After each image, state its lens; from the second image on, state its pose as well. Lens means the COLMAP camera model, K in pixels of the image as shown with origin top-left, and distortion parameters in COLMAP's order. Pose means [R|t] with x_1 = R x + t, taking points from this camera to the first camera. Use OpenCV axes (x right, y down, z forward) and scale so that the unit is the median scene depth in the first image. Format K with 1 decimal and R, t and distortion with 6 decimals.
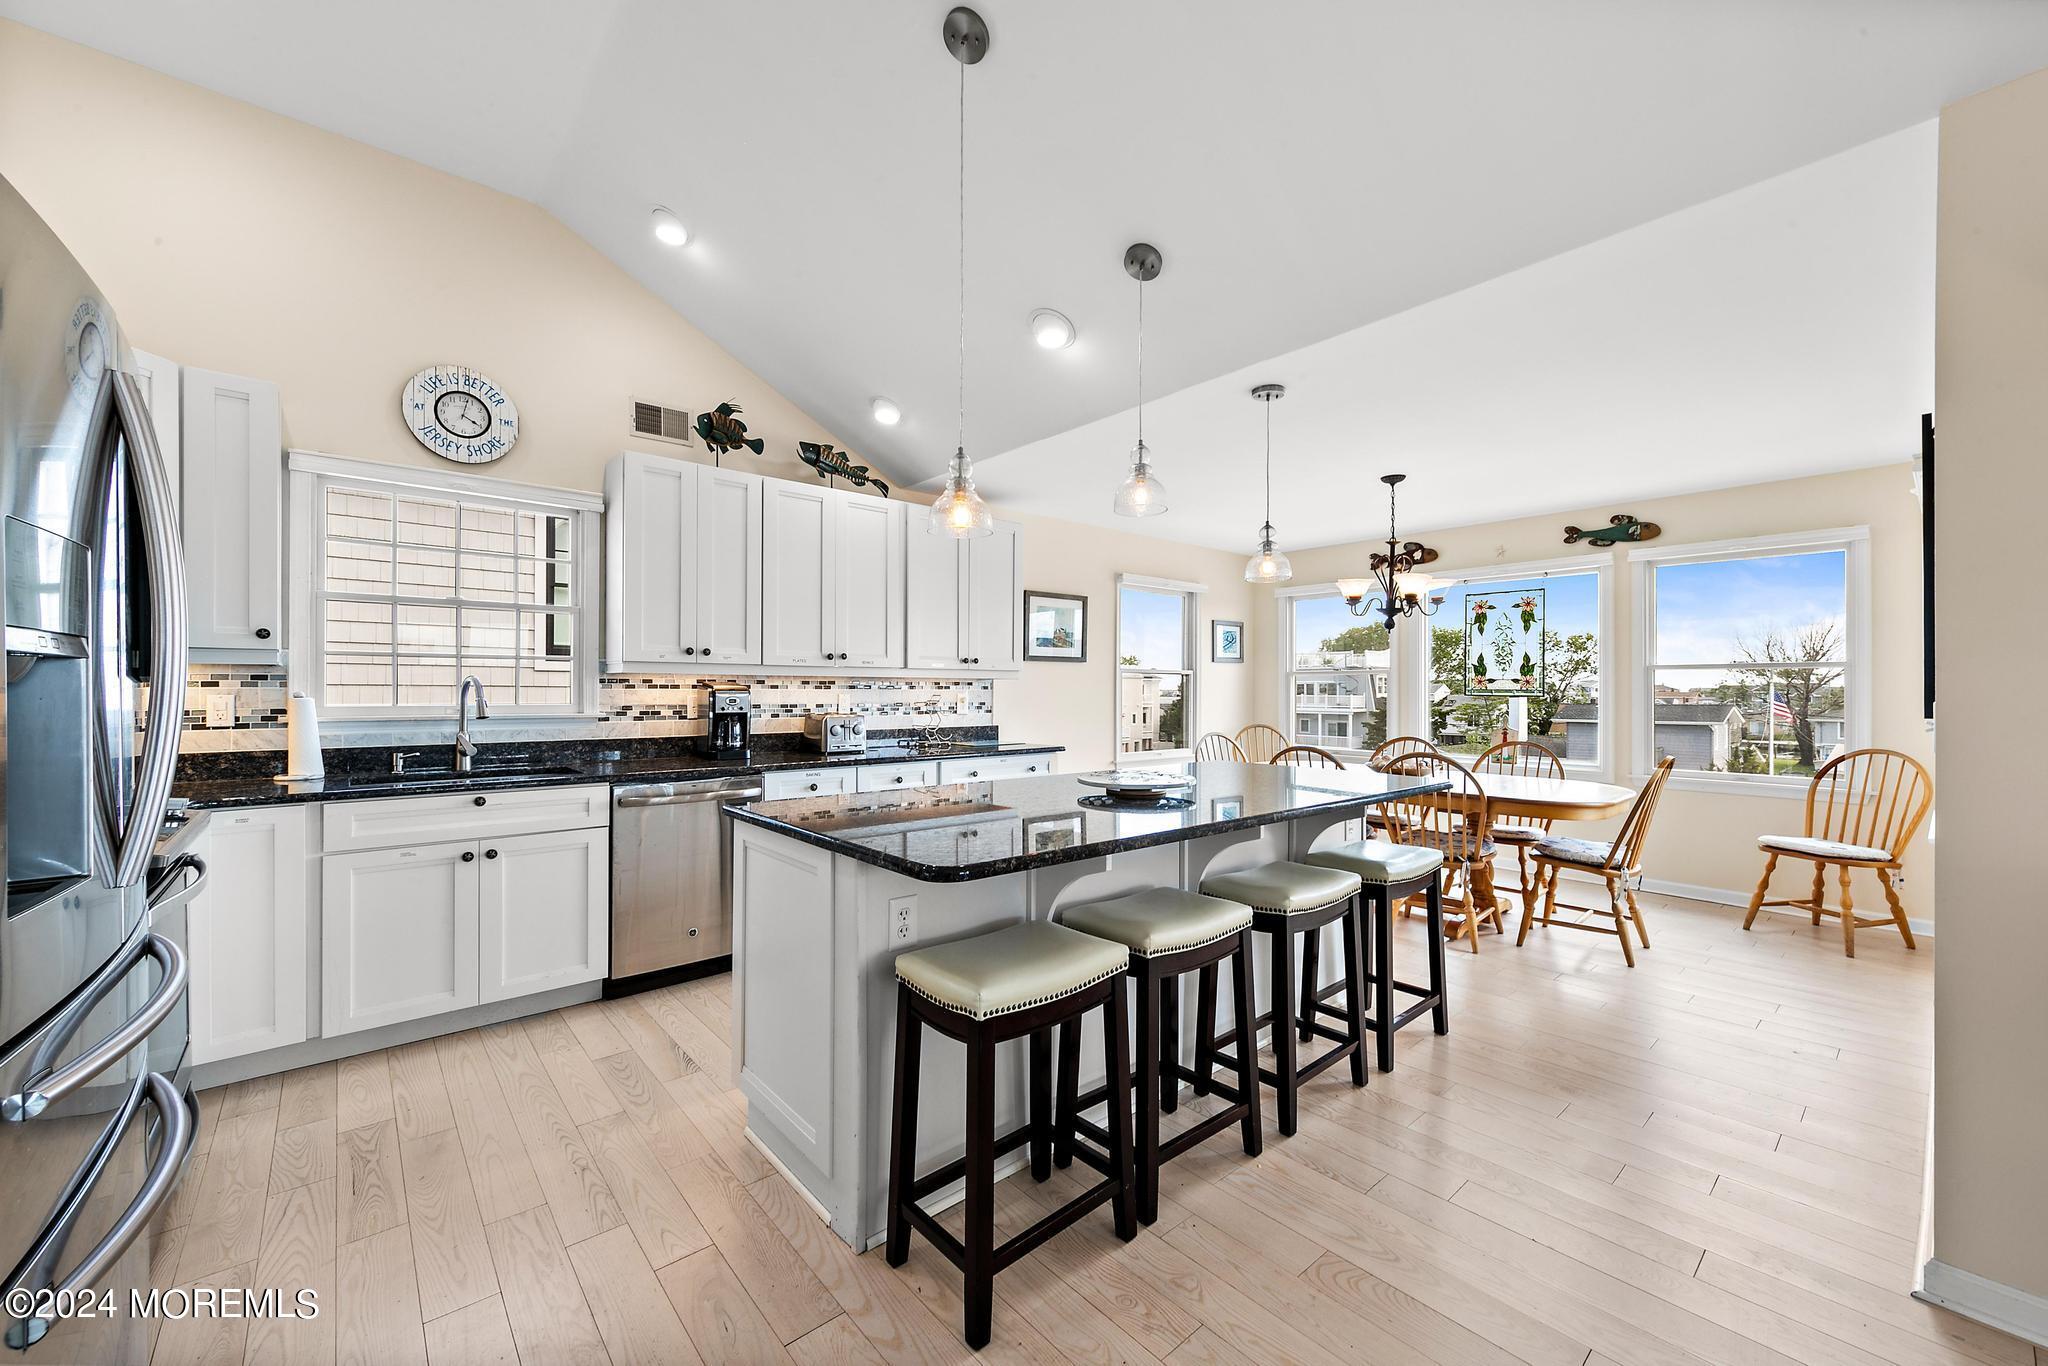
lens RADIAL K [[790.4, 0, 1020.1], [0, 790.4, 692.0], [0, 0, 1]] dist [0.005702, -0.000517]
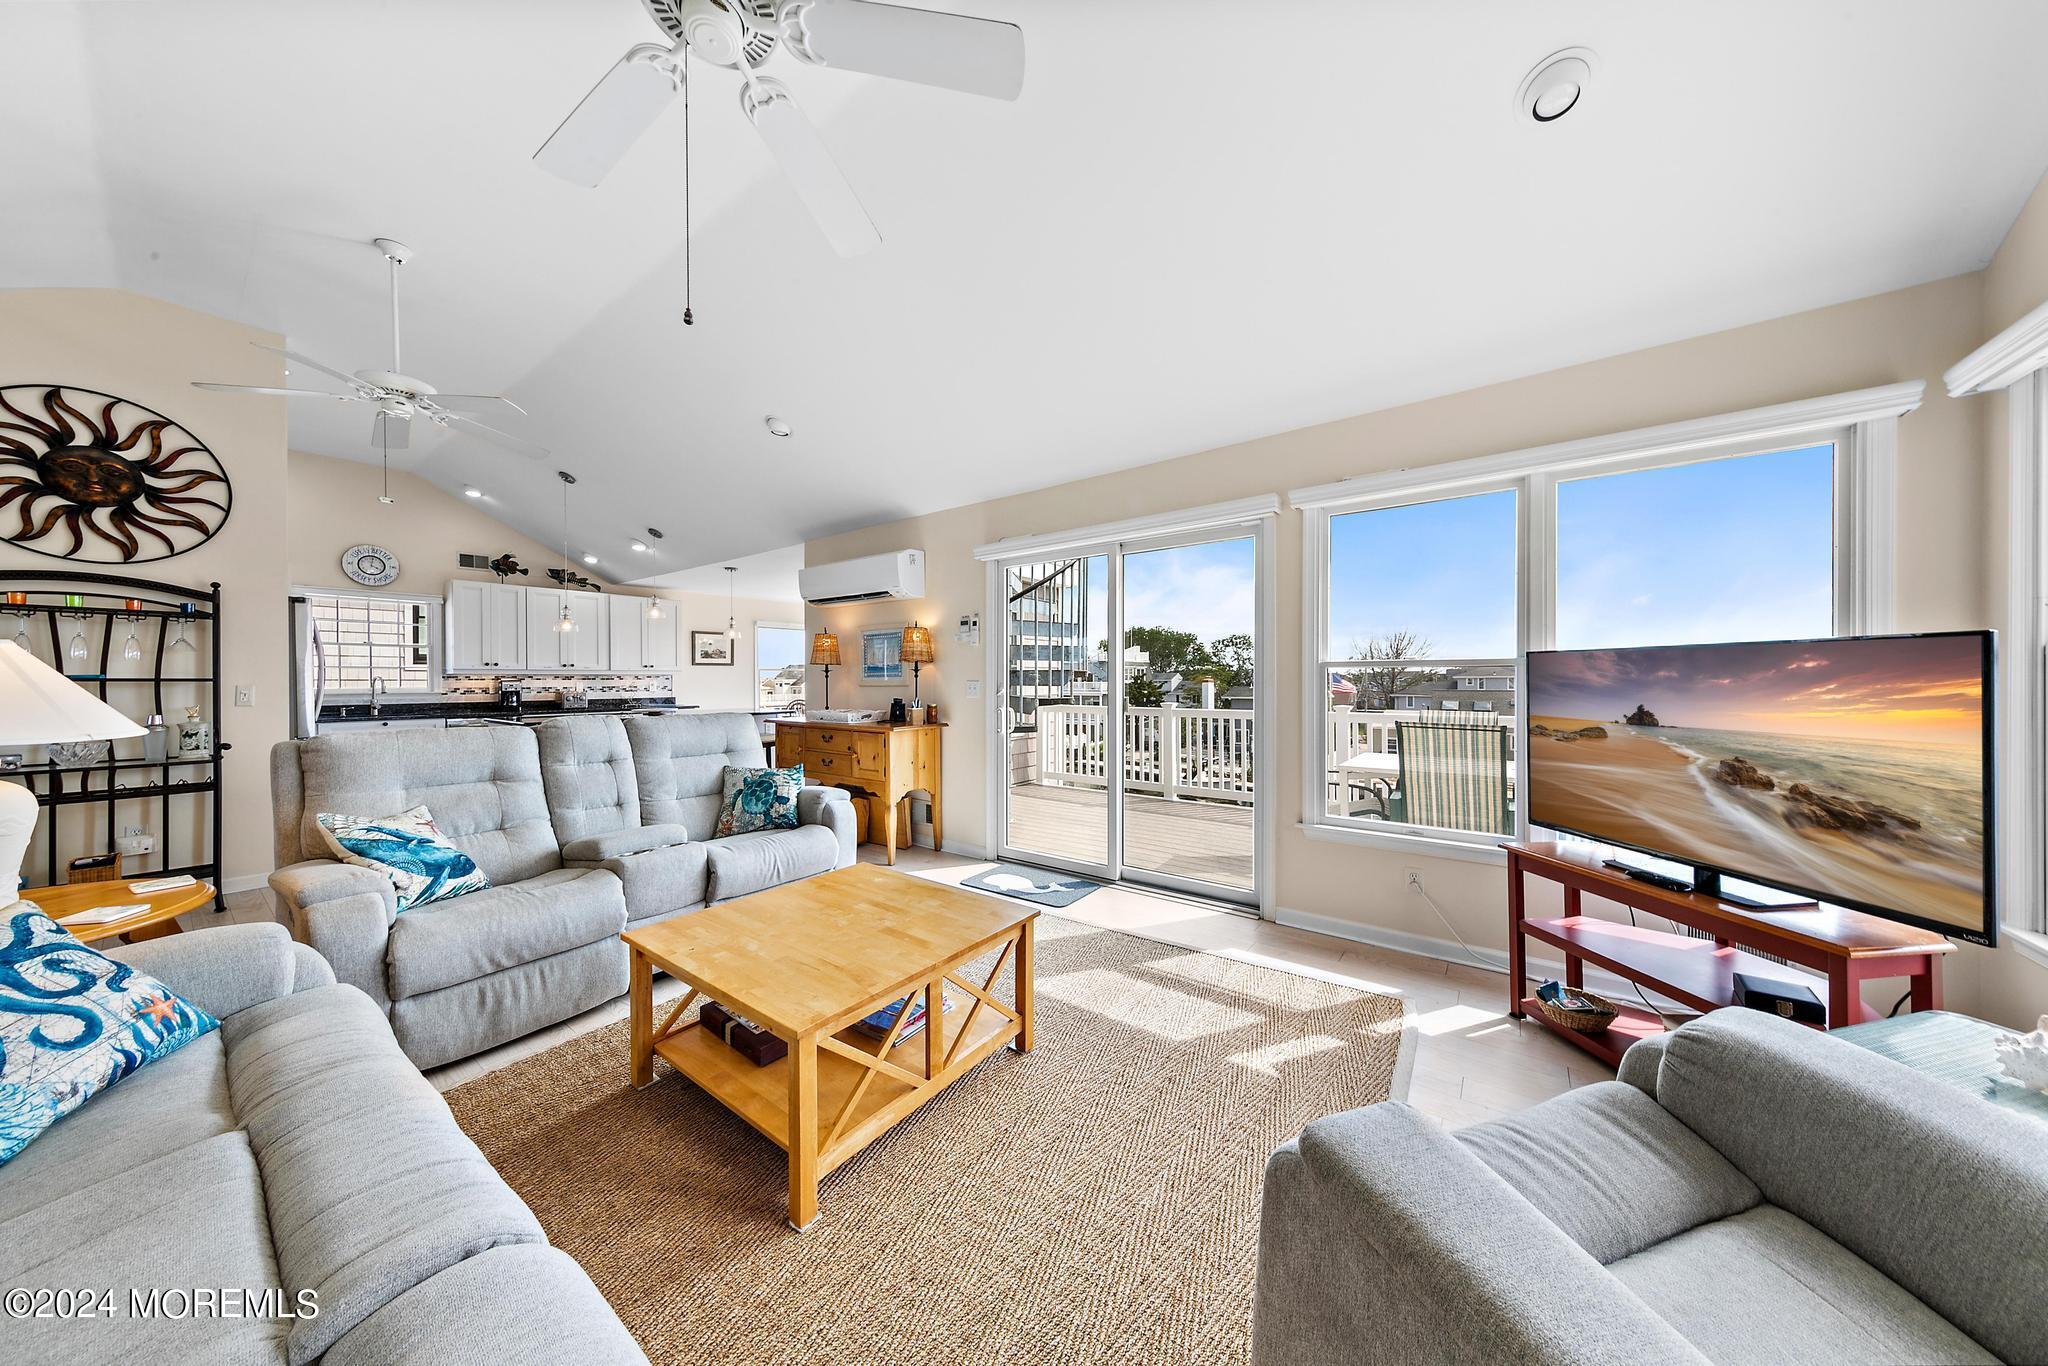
lens RADIAL K [[663.0, 0, 1042.7], [0, 663.0, 681.8], [0, 0, 1]] dist [0.004627, -0.000064]
pose [[0.975384, -0.010860, 0.220245, 0.542174], [0.010909, 0.999940, 0.000995, 0.011683], [-0.220243, 0.001432, 0.975444, -0.923800]]
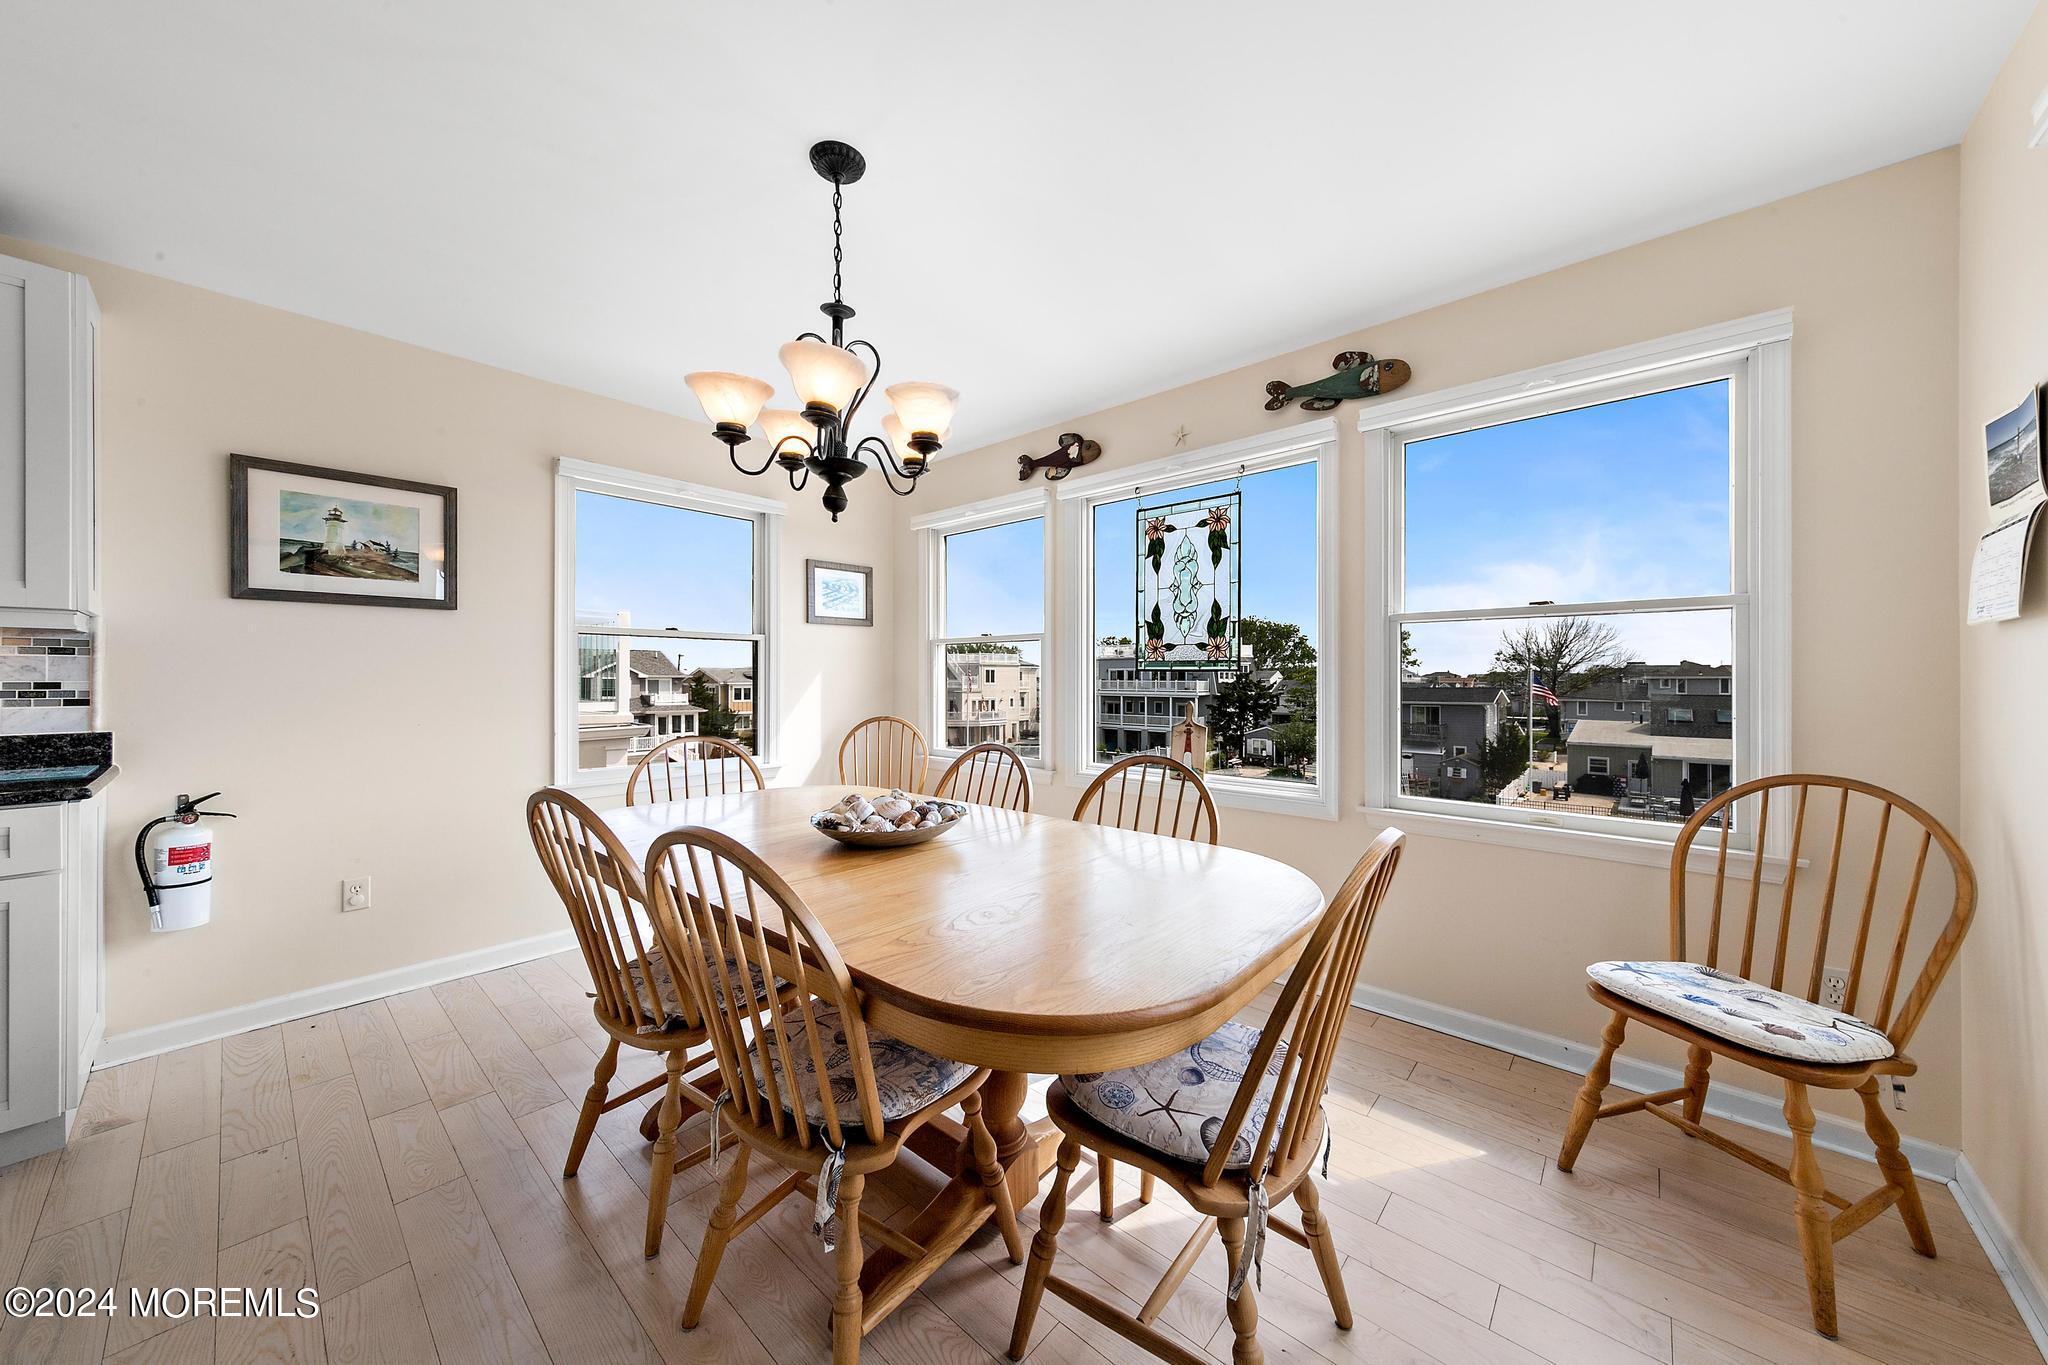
lens RADIAL K [[673.8, 0, 1034.1], [0, 673.8, 680.6], [0, 0, 1]] dist [0.006238, -0.000293]
pose [[0.991767, -0.001825, 0.128044, 0.476127], [0.001482, 0.999995, 0.002774, 0.011795], [-0.128048, -0.002561, 0.991765, 0.553242]]
